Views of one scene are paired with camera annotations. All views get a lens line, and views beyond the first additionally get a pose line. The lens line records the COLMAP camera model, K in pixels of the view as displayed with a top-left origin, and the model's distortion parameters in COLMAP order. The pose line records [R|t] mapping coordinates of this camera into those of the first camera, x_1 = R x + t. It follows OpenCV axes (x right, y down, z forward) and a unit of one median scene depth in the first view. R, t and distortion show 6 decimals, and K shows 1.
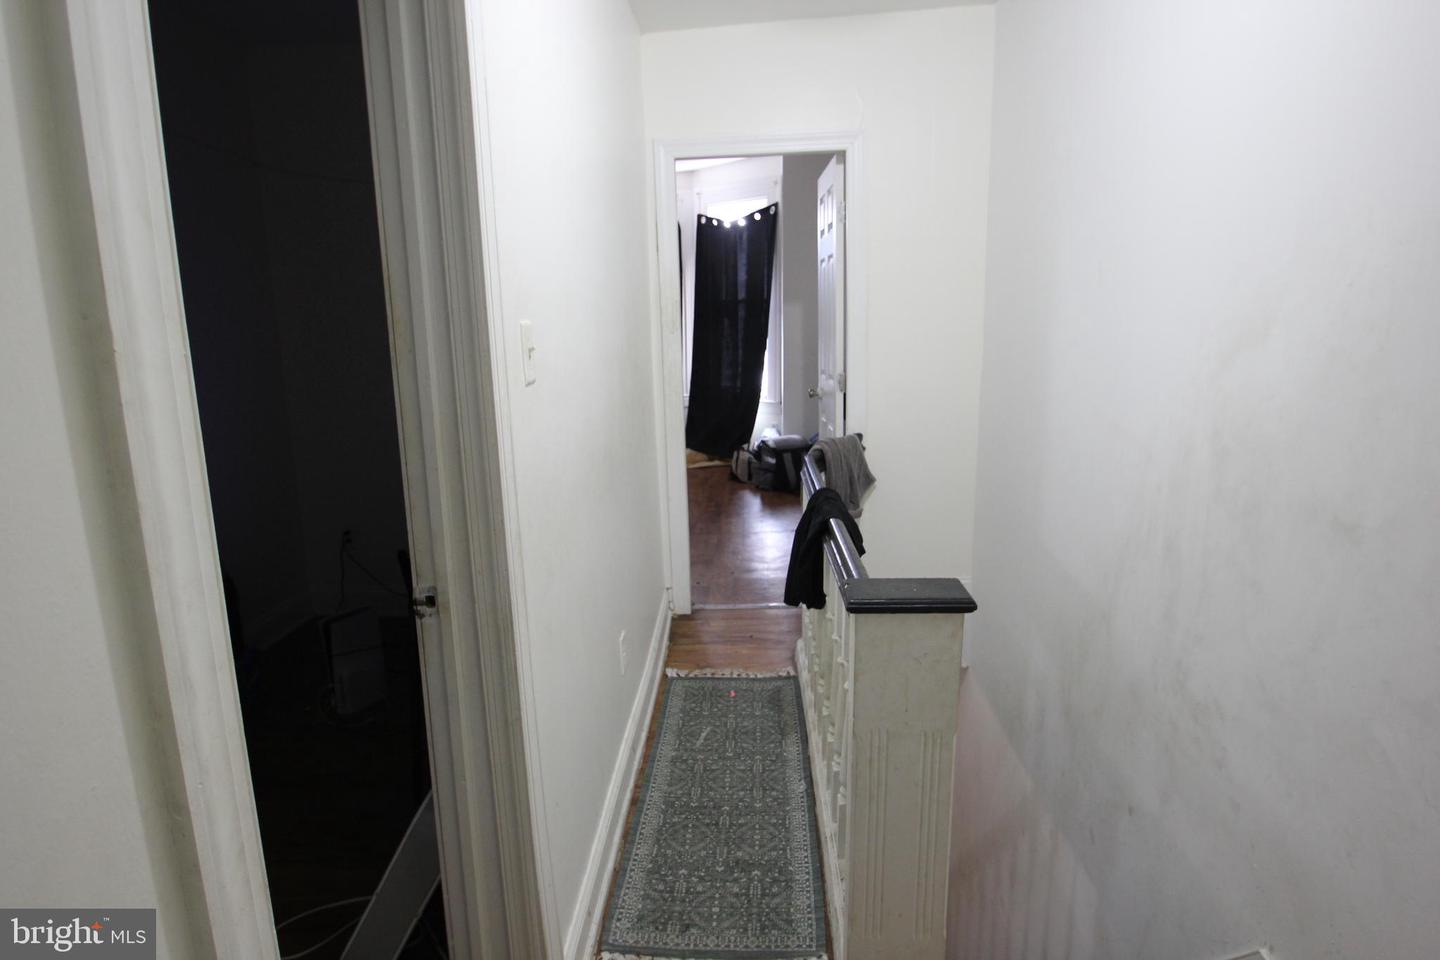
lens RADIAL K [[863.2, 0, 718.7], [0, 863.2, 482.1], [0, 0, 1]] dist [-0.000631, -0.000028]
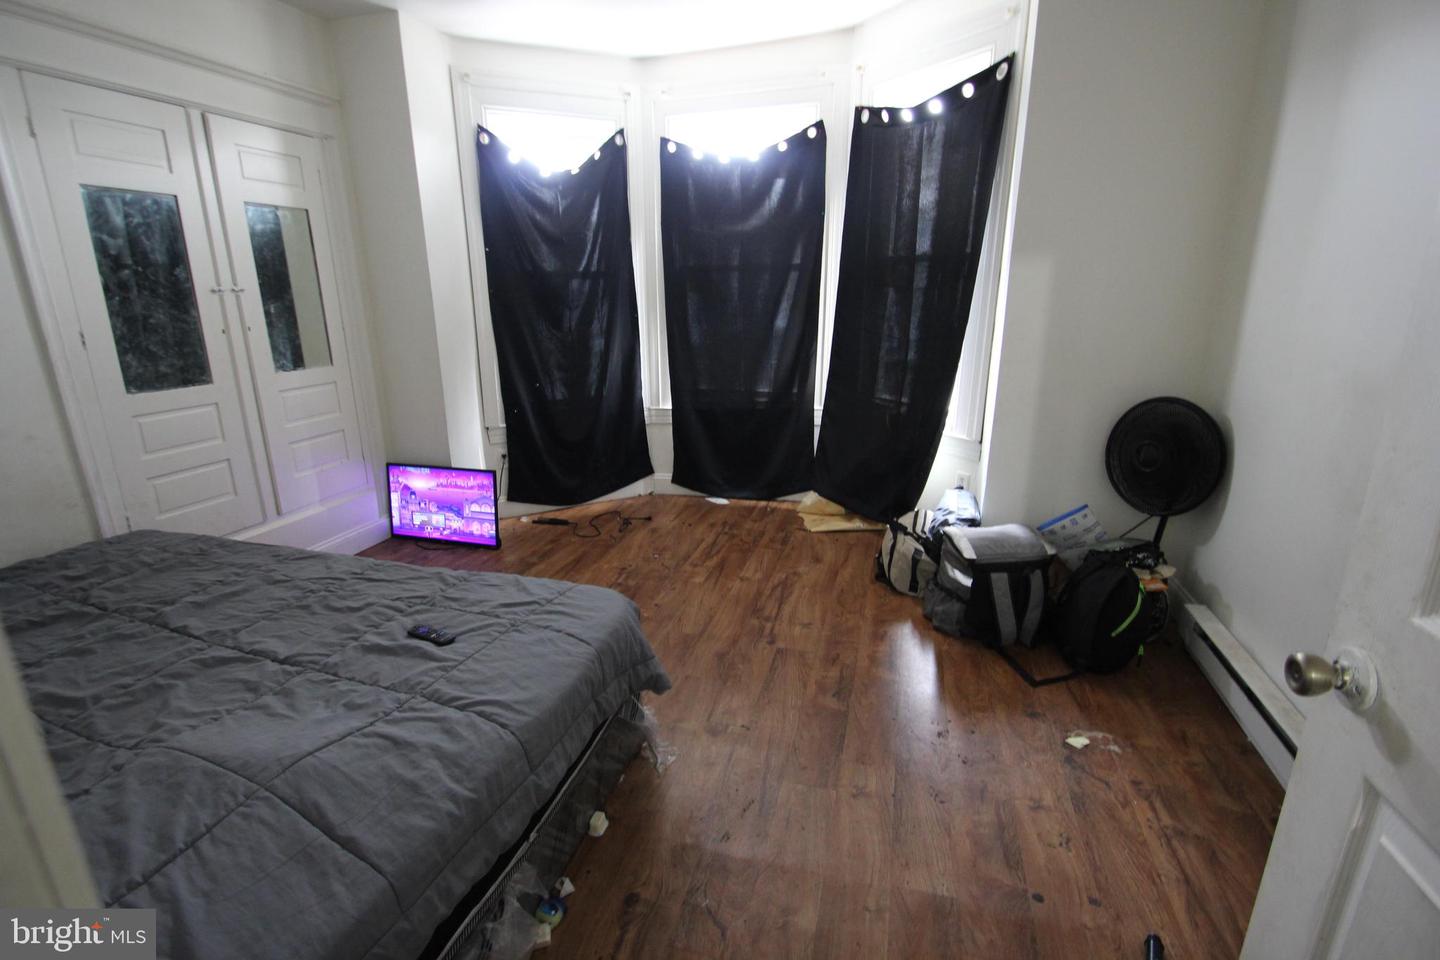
lens RADIAL K [[675.4, 0, 722.4], [0, 675.4, 480.2], [0, 0, 1]] dist [-0.003029, -0.000277]
pose [[0.973995, 0.074613, -0.213933, 0.004814], [-0.056099, 0.994237, 0.091351, -0.101167], [0.219516, -0.076974, 0.972568, 0.551555]]
